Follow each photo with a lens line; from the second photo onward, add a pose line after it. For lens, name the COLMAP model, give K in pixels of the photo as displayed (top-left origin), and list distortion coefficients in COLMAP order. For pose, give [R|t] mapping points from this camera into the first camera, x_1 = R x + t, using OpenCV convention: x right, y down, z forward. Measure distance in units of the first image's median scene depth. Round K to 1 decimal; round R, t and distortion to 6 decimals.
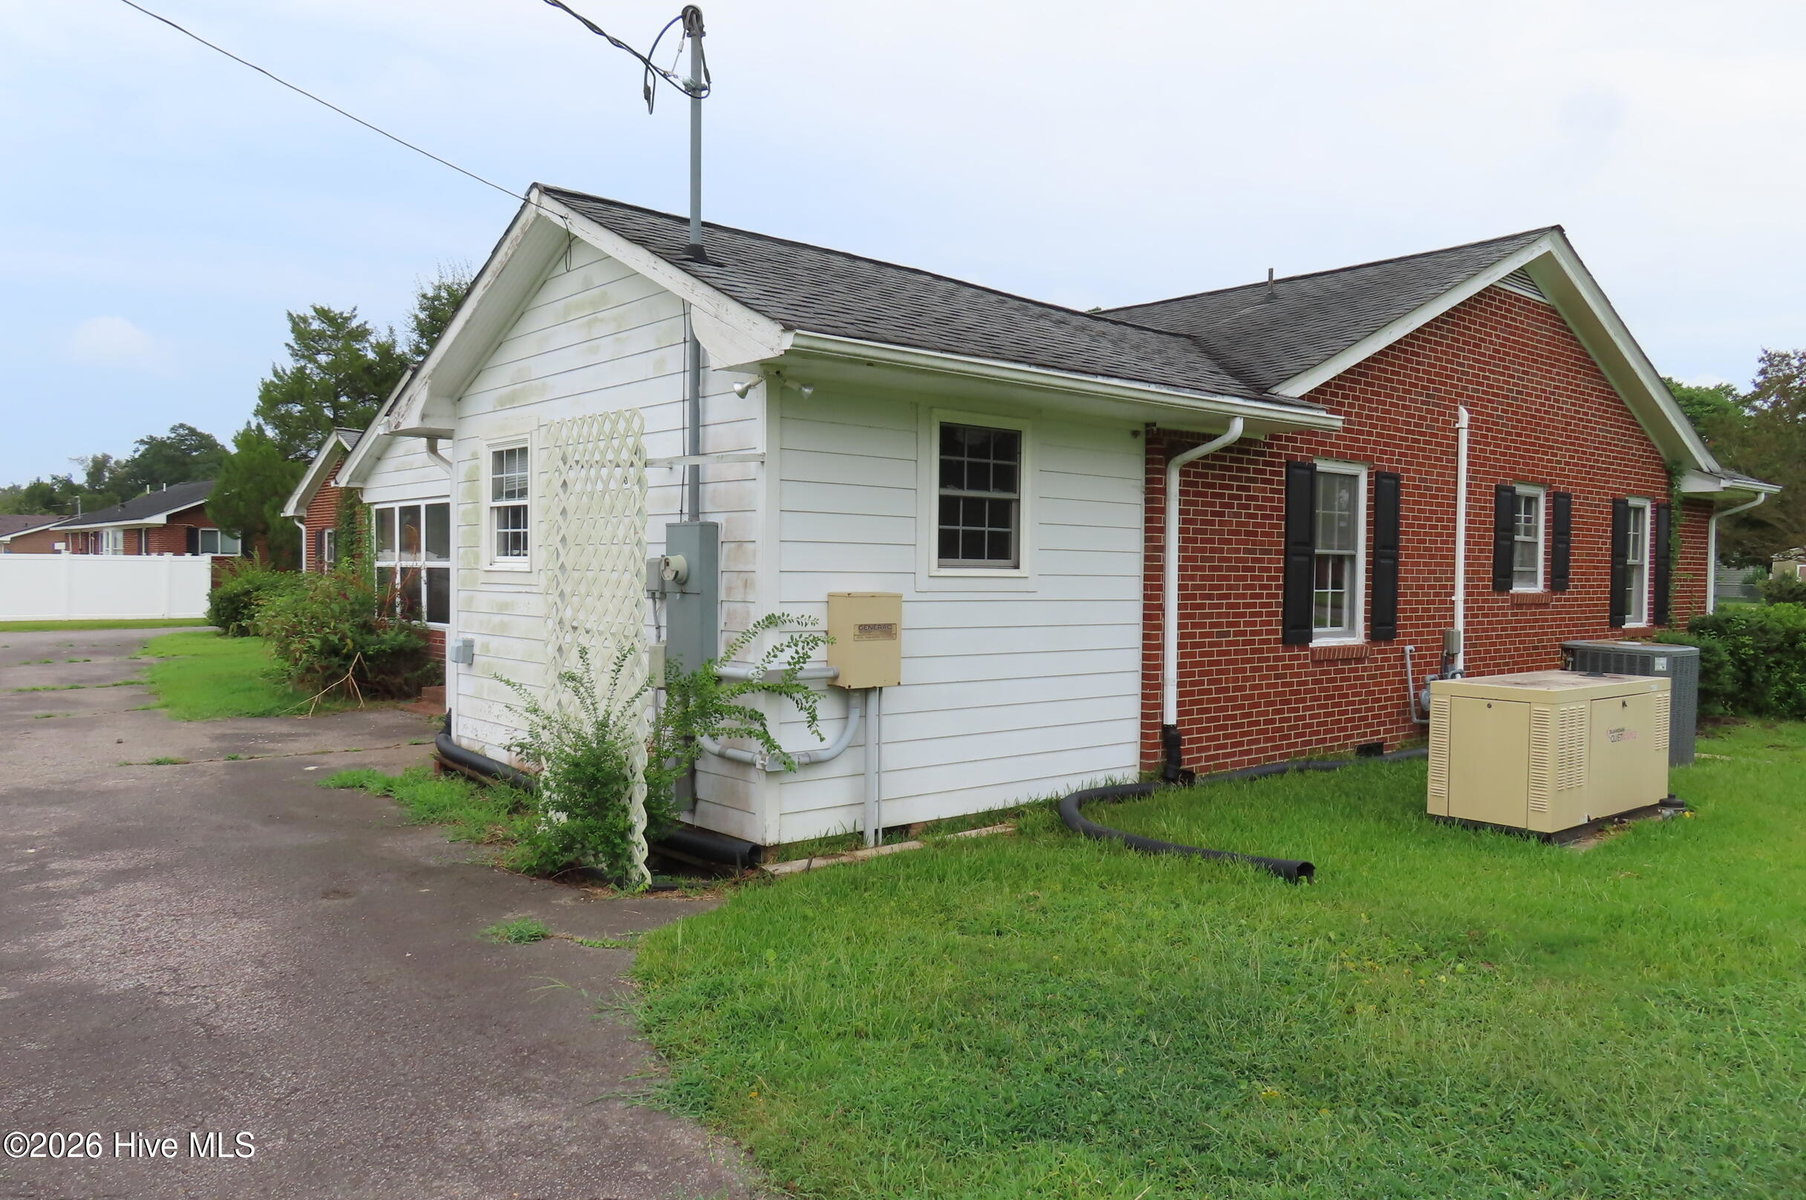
lens RADIAL K [[1320.0, 0, 903.0], [0, 1320.0, 600.0], [0, 0, 1]] dist [-0.003315, -0.003157]
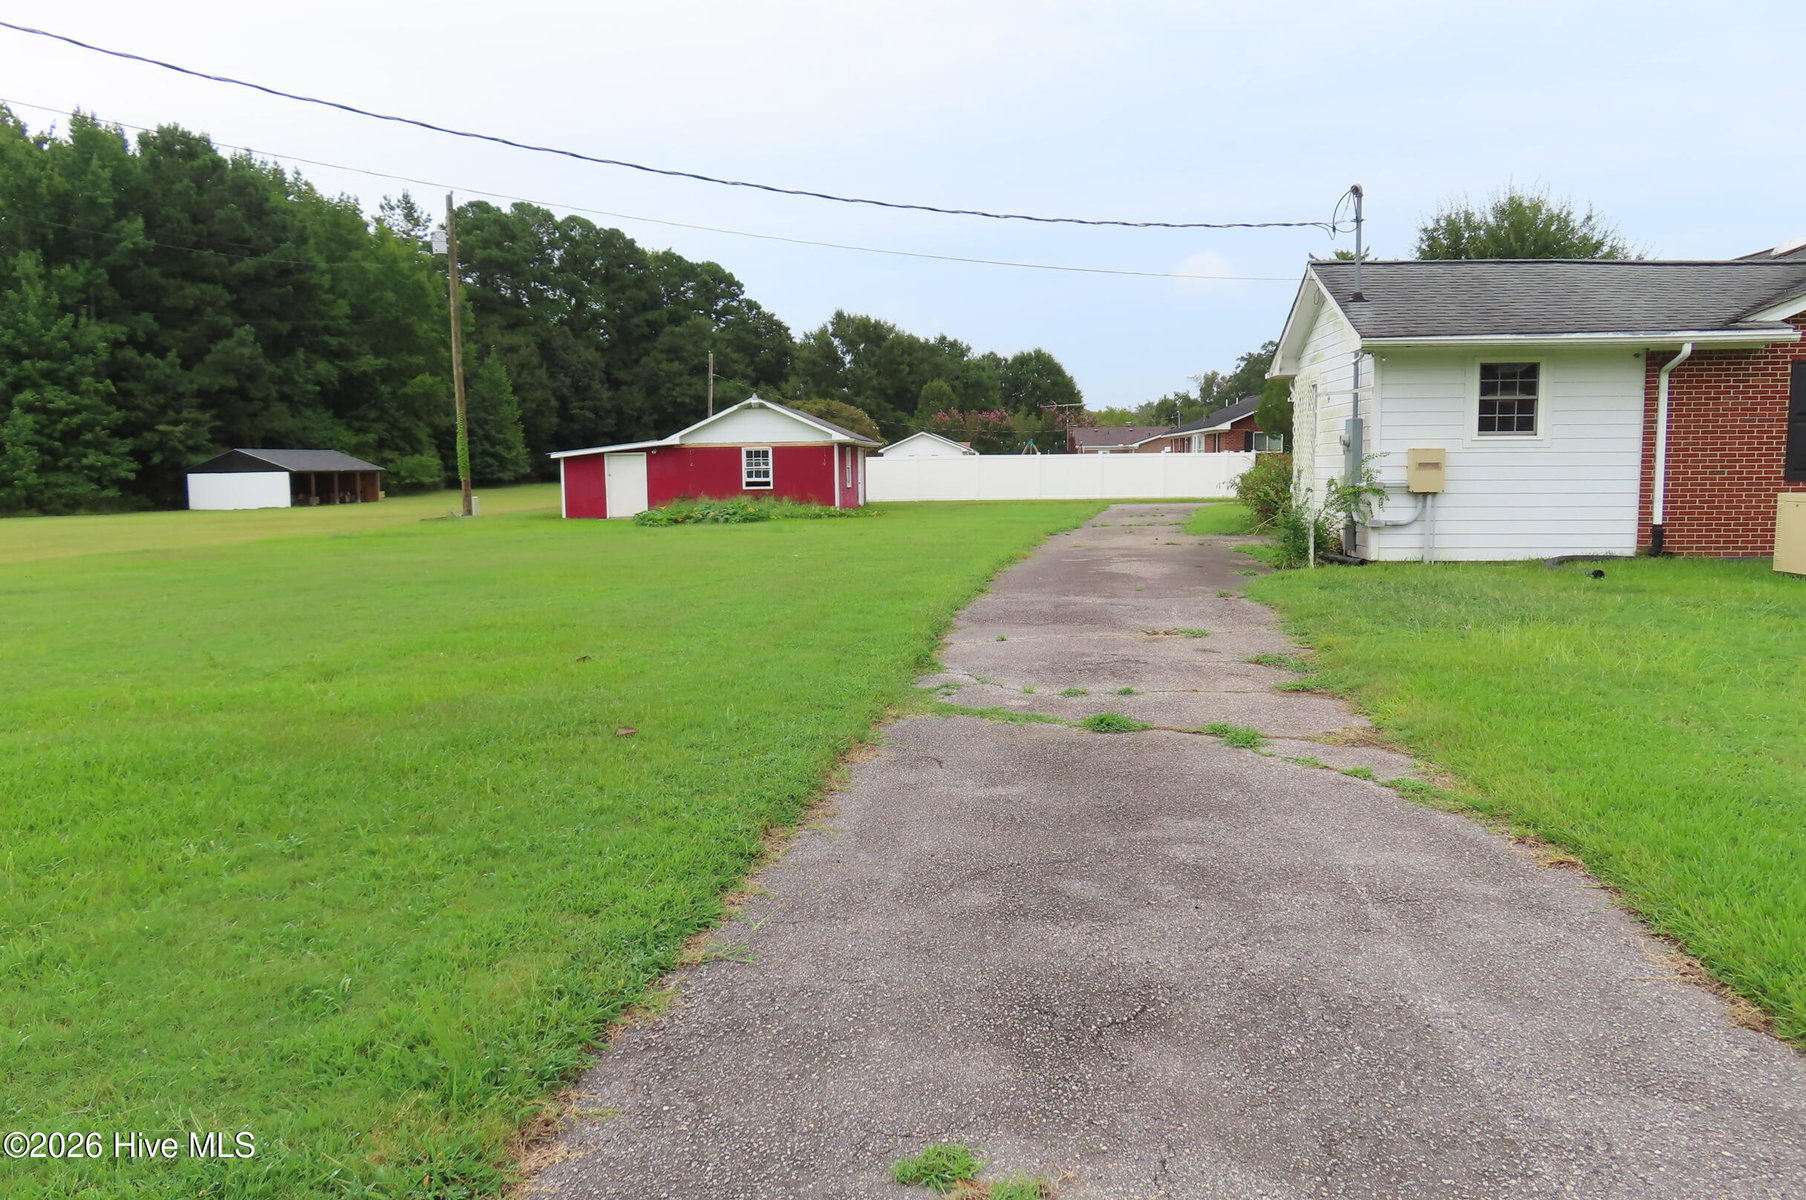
lens RADIAL K [[1320.0, 0, 903.0], [0, 1320.0, 600.0], [0, 0, 1]] dist [-0.003315, -0.003157]
pose [[0.712322, 0.052902, -0.699857, 0.781897], [0.000436, 0.997122, 0.075815, 0.068731], [0.701853, -0.054310, 0.710248, -1.012110]]
